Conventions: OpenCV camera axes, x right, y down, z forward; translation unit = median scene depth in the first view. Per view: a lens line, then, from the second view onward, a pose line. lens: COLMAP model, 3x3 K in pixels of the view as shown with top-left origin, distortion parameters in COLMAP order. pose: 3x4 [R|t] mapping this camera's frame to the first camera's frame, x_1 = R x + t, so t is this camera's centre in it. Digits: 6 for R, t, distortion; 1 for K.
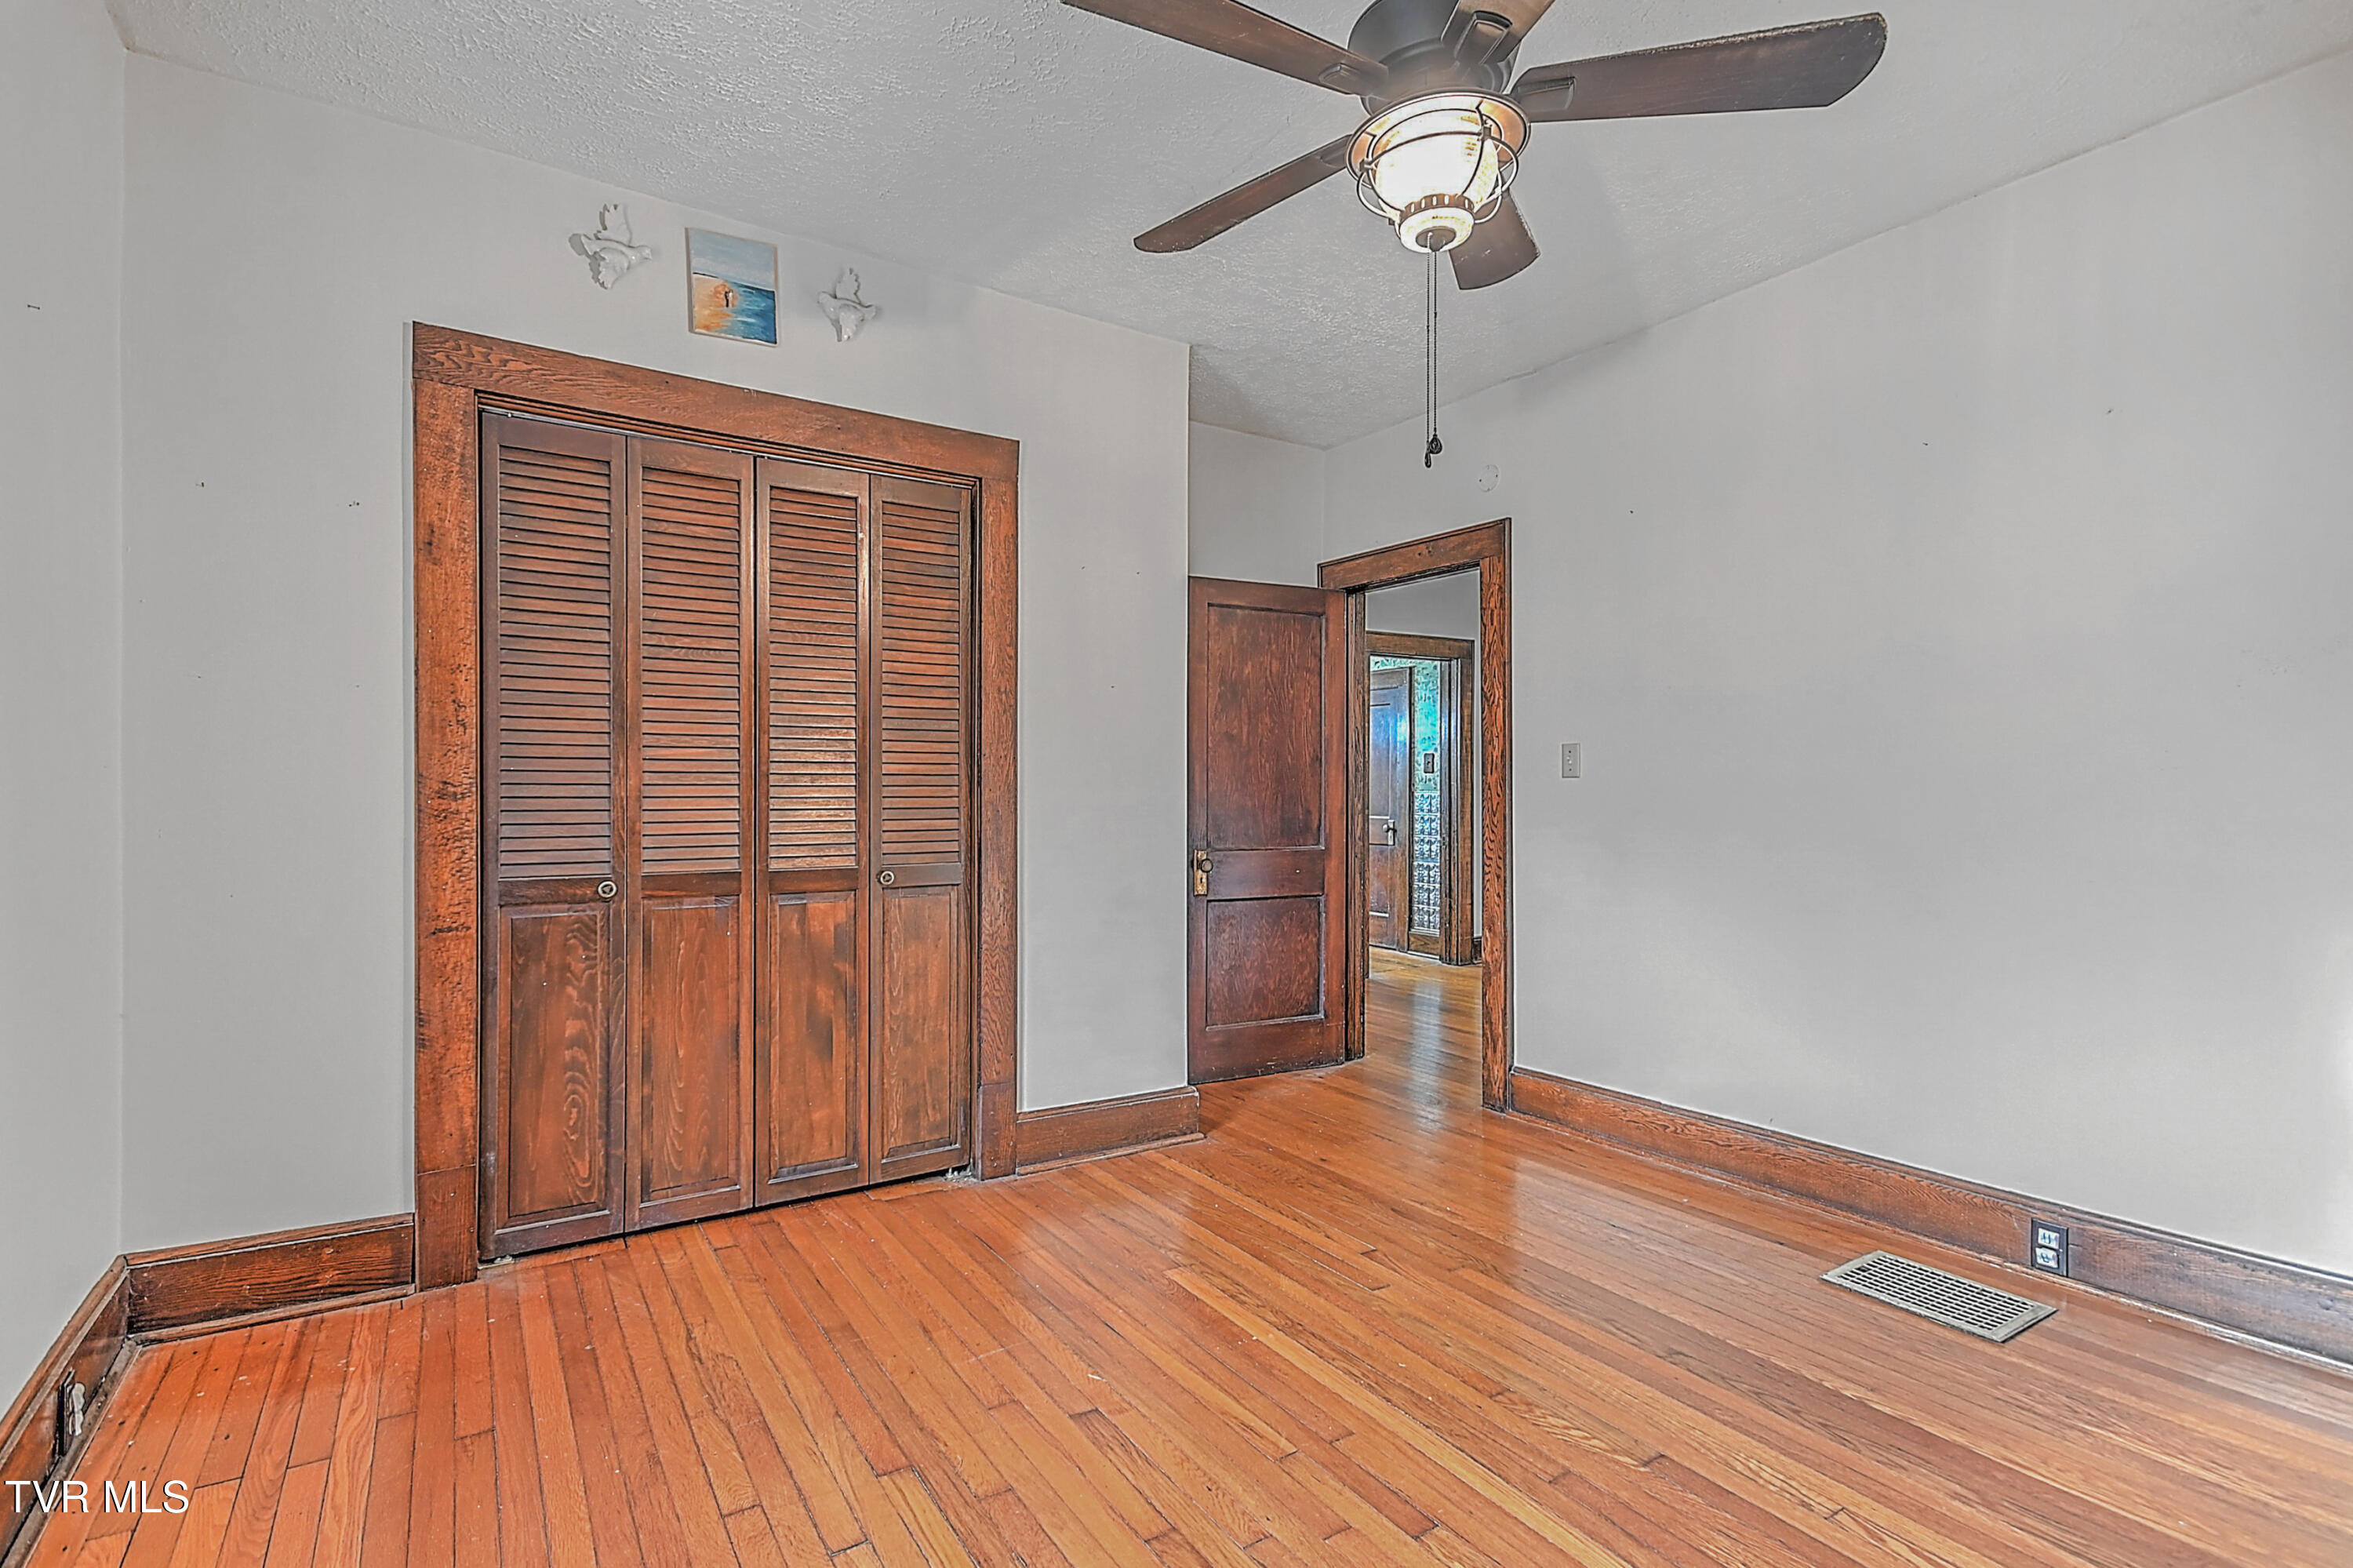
lens RADIAL K [[1105.1, 0, 1168.3], [0, 1105.1, 785.6], [0, 0, 1]] dist [0.018212, -0.000108]
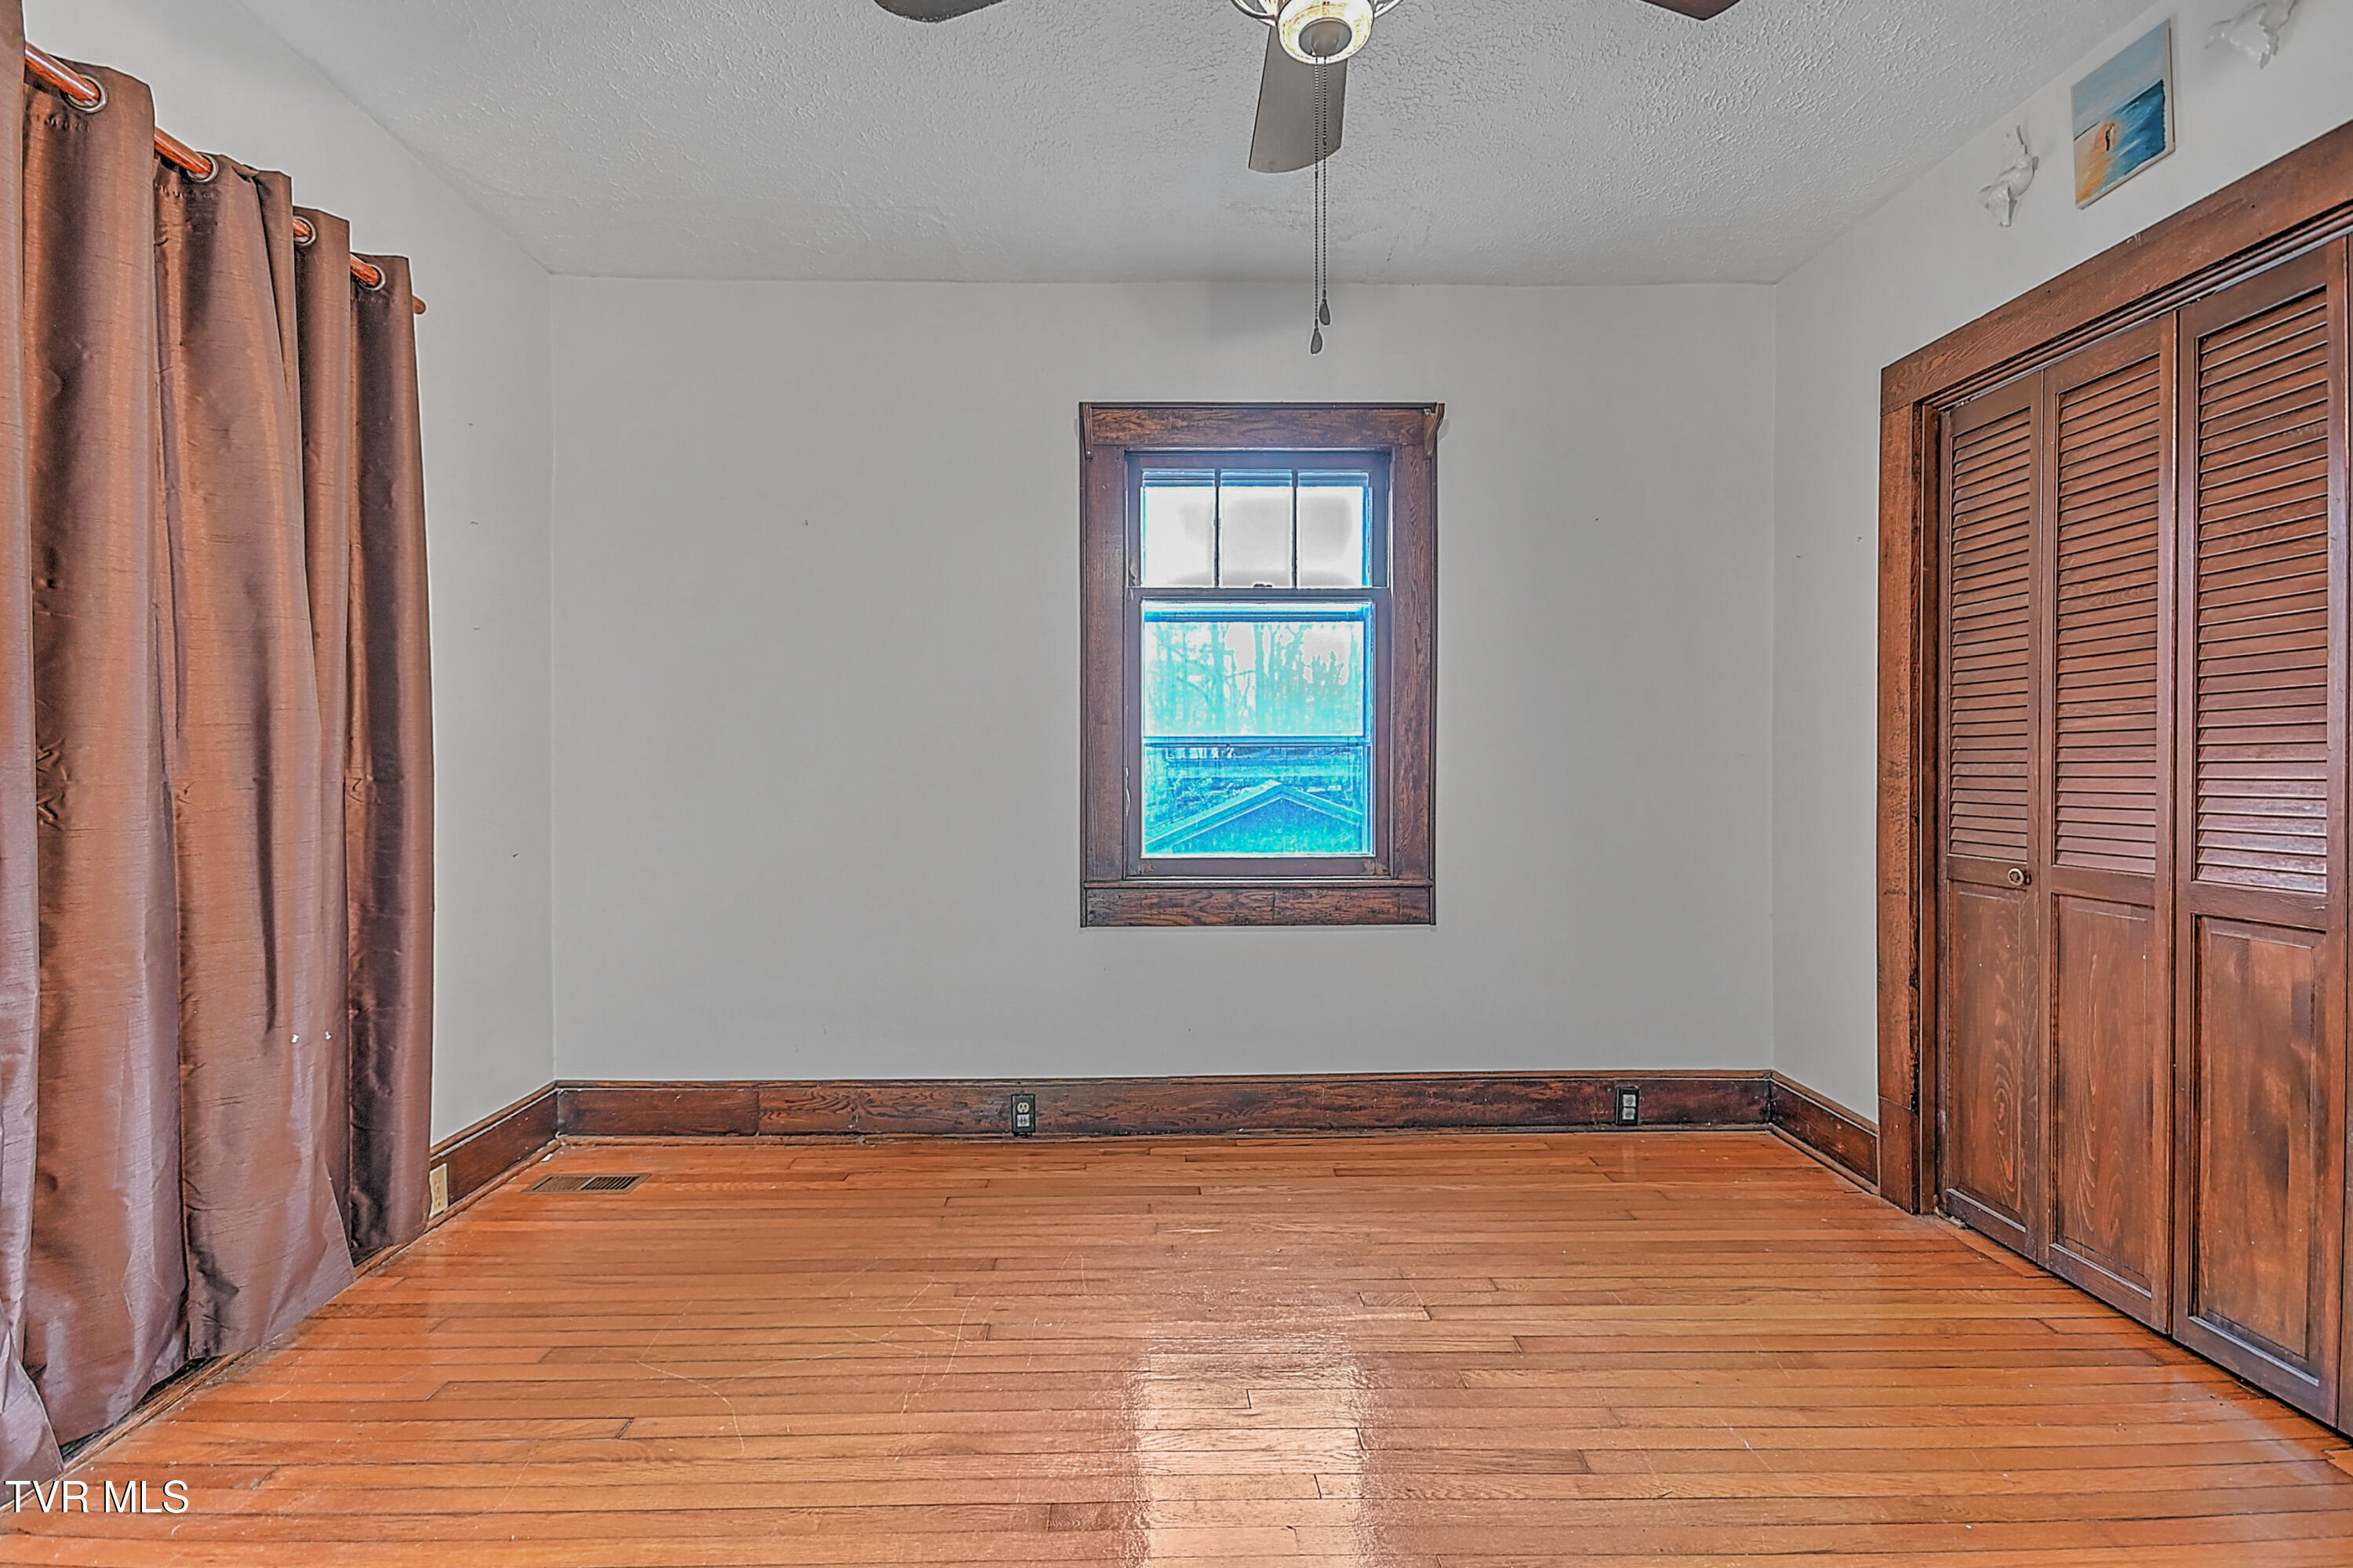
lens RADIAL K [[1073.3, 0, 1157.4], [0, 1073.3, 775.8], [0, 0, 1]] dist [0.012621, -0.001255]
pose [[-0.528993, 0.004147, -0.848616, 0.609347], [0.004019, 0.999989, 0.002382, 0.004563], [0.848616, -0.002150, -0.529004, 0.841053]]
